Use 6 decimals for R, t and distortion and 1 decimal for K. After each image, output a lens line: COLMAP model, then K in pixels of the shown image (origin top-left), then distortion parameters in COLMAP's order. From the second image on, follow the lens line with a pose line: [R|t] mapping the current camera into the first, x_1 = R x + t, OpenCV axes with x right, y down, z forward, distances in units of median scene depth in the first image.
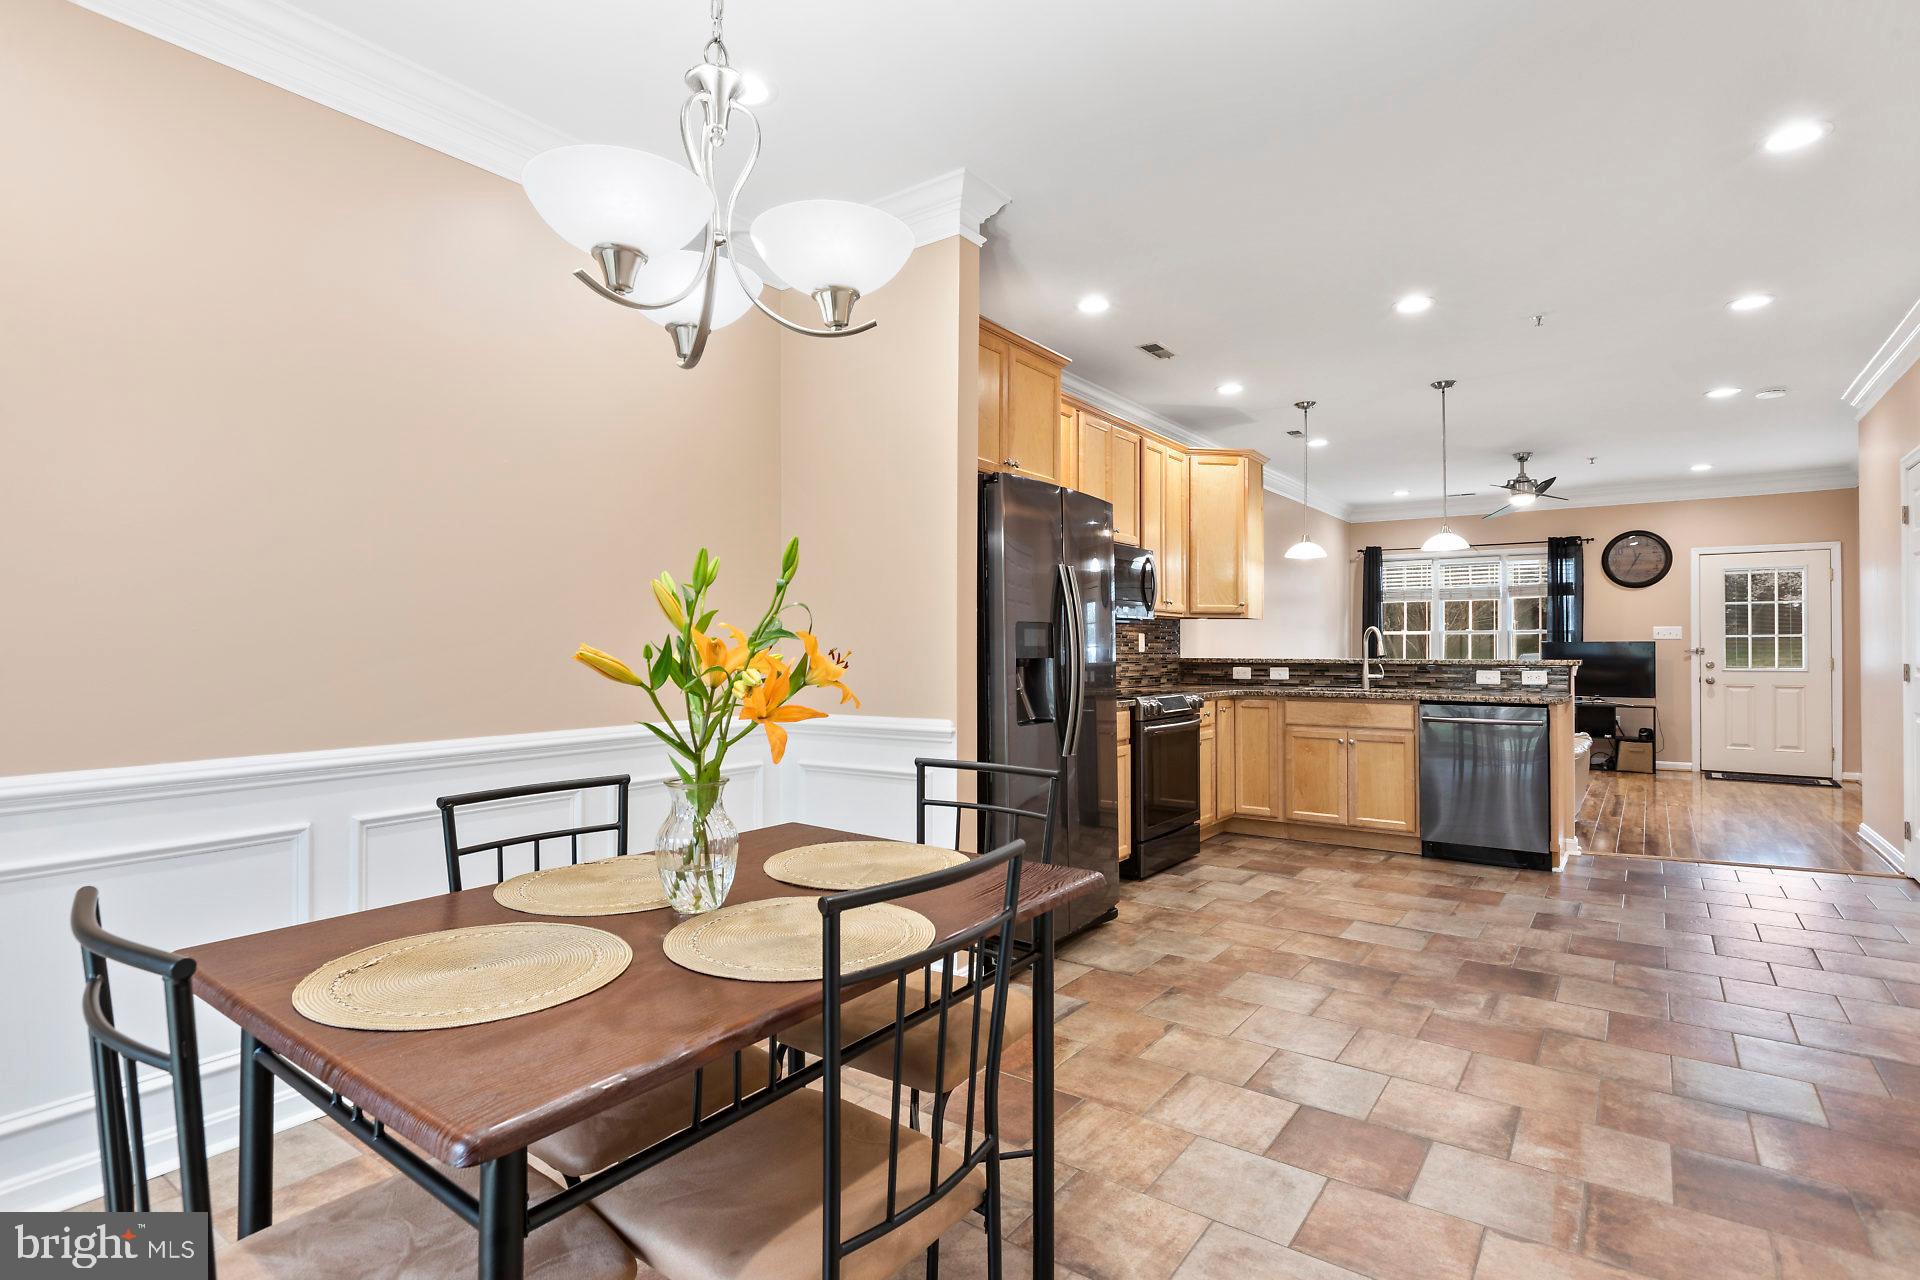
lens RADIAL K [[957.5, 0, 949.6], [0, 957.5, 635.1], [0, 0, 1]] dist [-0.001261, -0.000231]
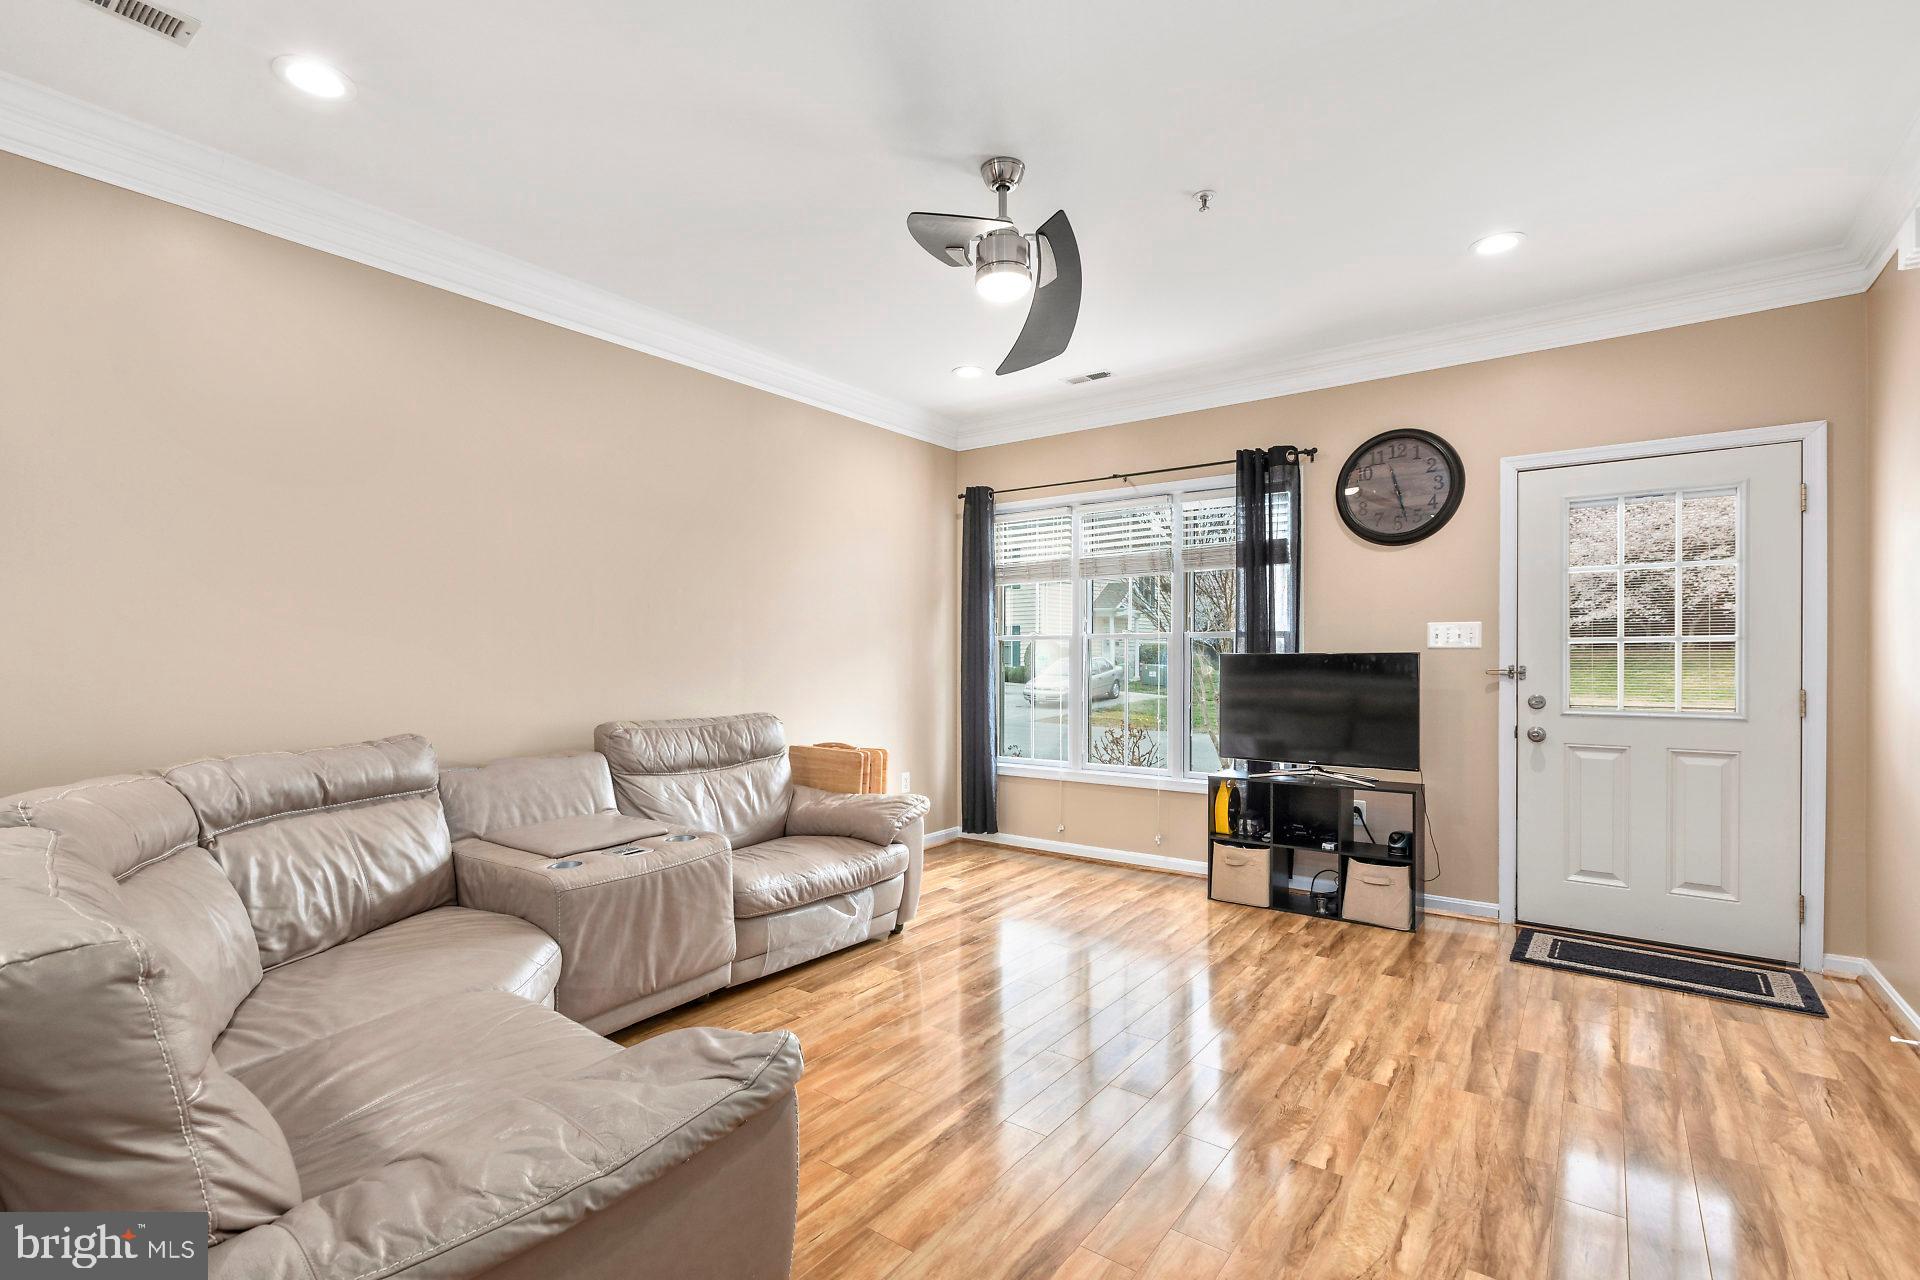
lens RADIAL K [[861.4, 0, 953.5], [0, 861.4, 662.0], [0, 0, 1]] dist [0.002773, 0.000573]
pose [[0.999895, -0.000560, -0.014449, 1.035155], [0.000777, 0.999887, 0.015016, 0.009743], [0.014439, -0.015026, 0.999783, 1.148555]]
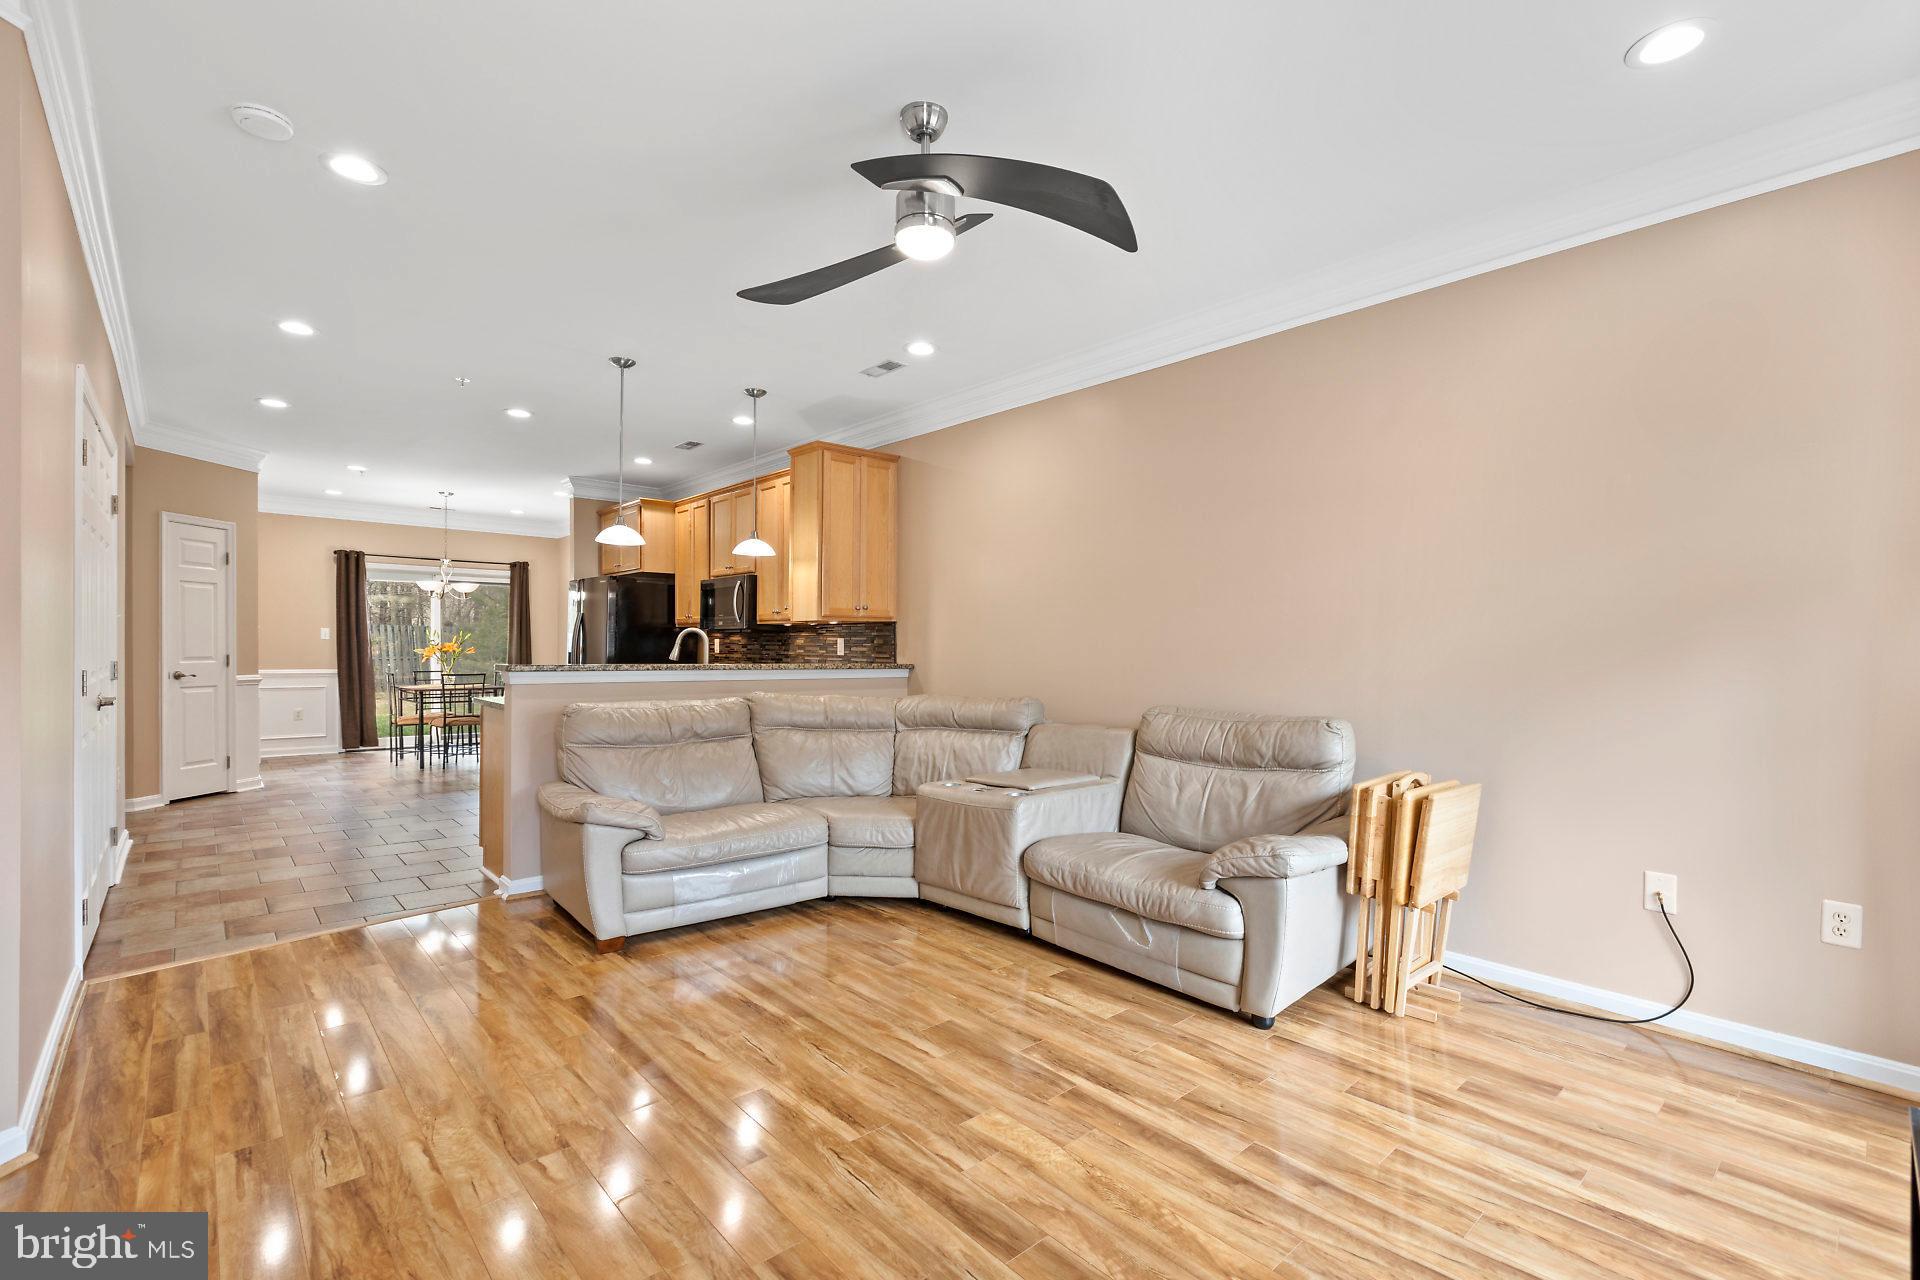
lens RADIAL K [[861.4, 0, 953.5], [0, 861.4, 662.0], [0, 0, 1]] dist [0.002773, 0.000573]
pose [[-0.215634, 0.012817, -0.976390, 1.703758], [0.003891, 0.999917, 0.012267, 0.021351], [0.976466, -0.001154, -0.215666, 2.030026]]
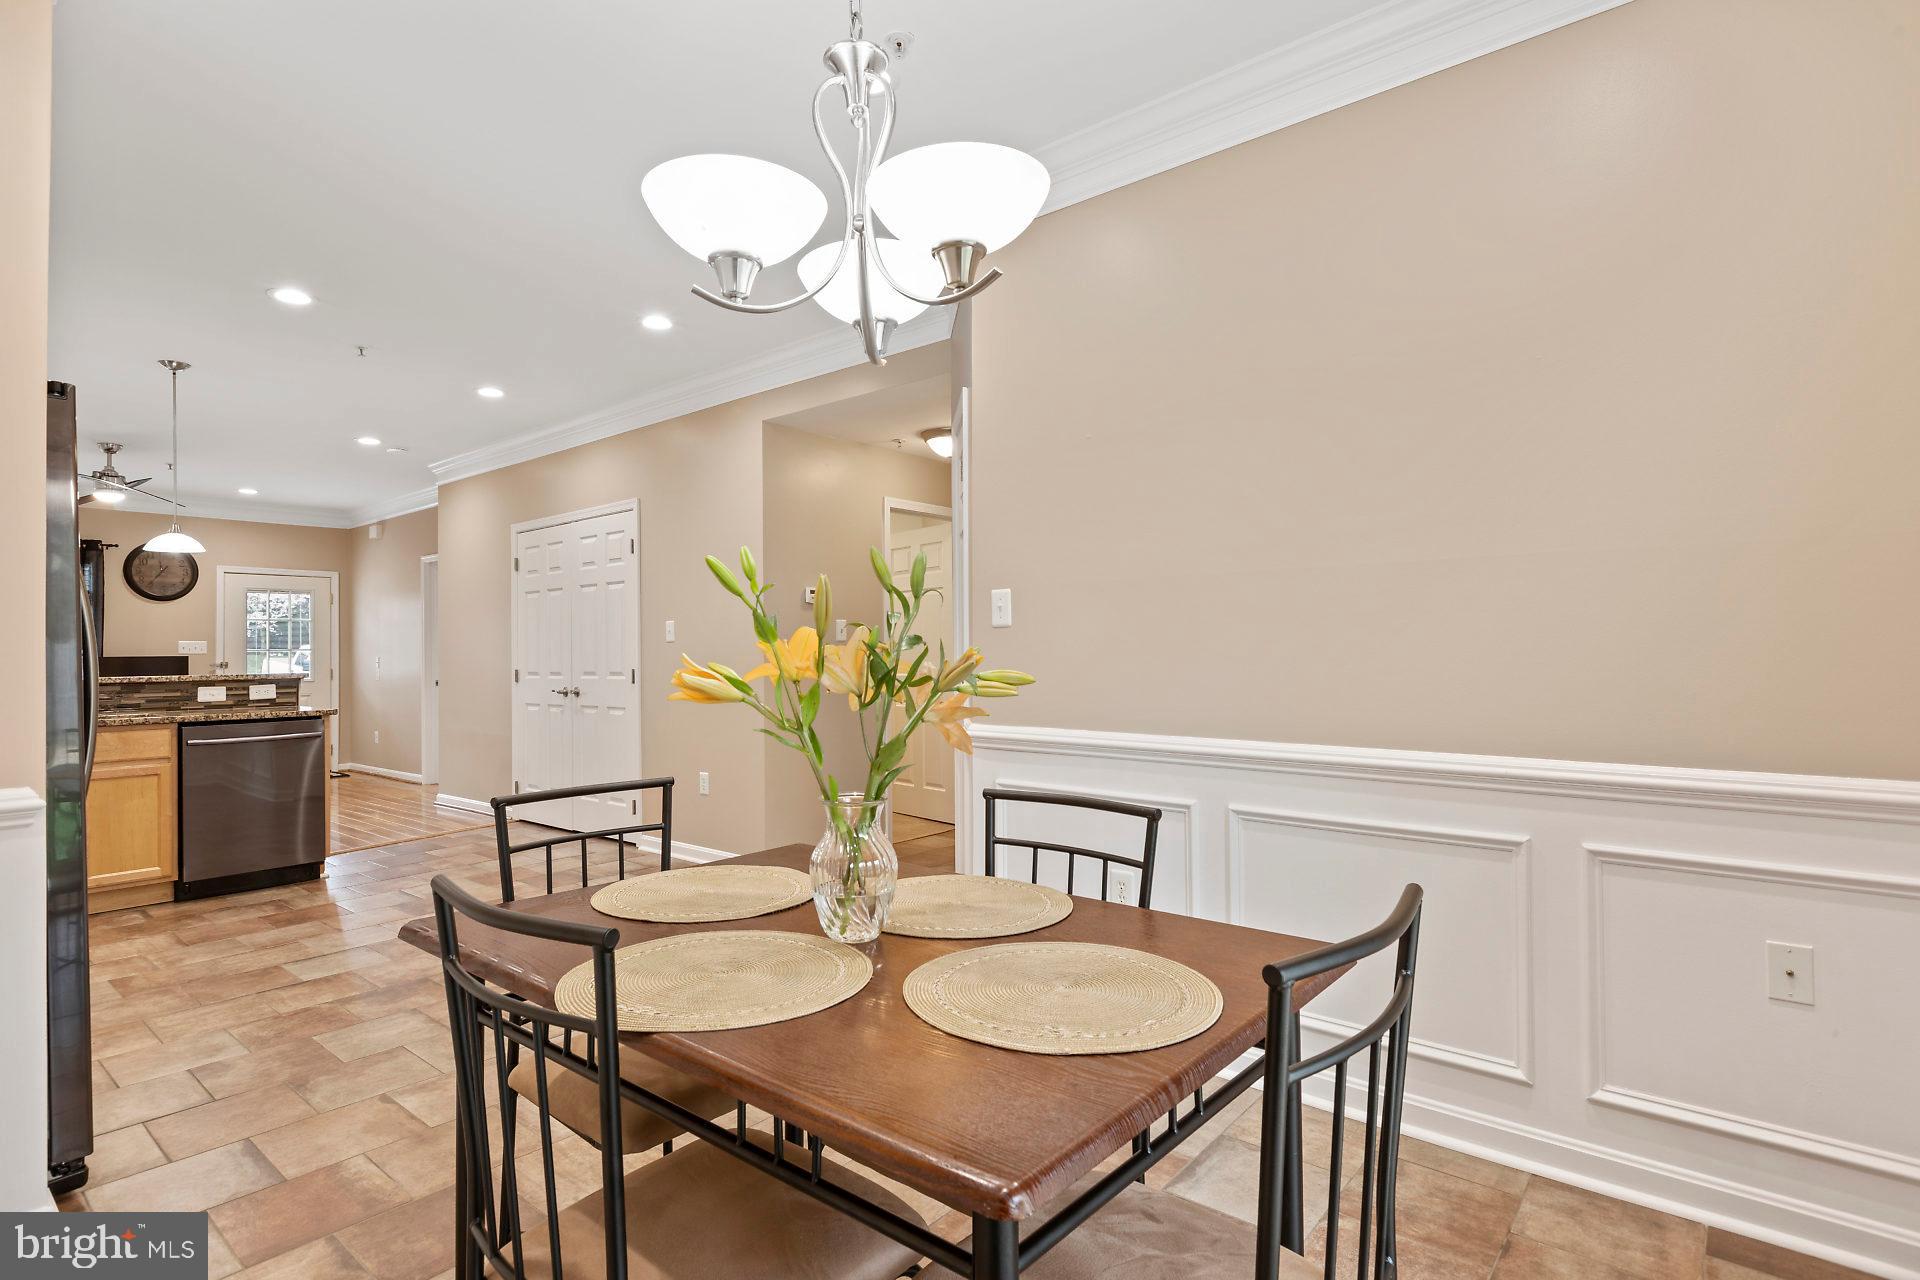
lens RADIAL K [[957.5, 0, 949.6], [0, 957.5, 635.1], [0, 0, 1]] dist [-0.001261, -0.000231]
pose [[0.068542, 0.016093, 0.997518, -0.405482], [0.001159, 0.999868, -0.016211, 0.003735], [-0.997648, 0.002268, 0.068514, 0.291140]]
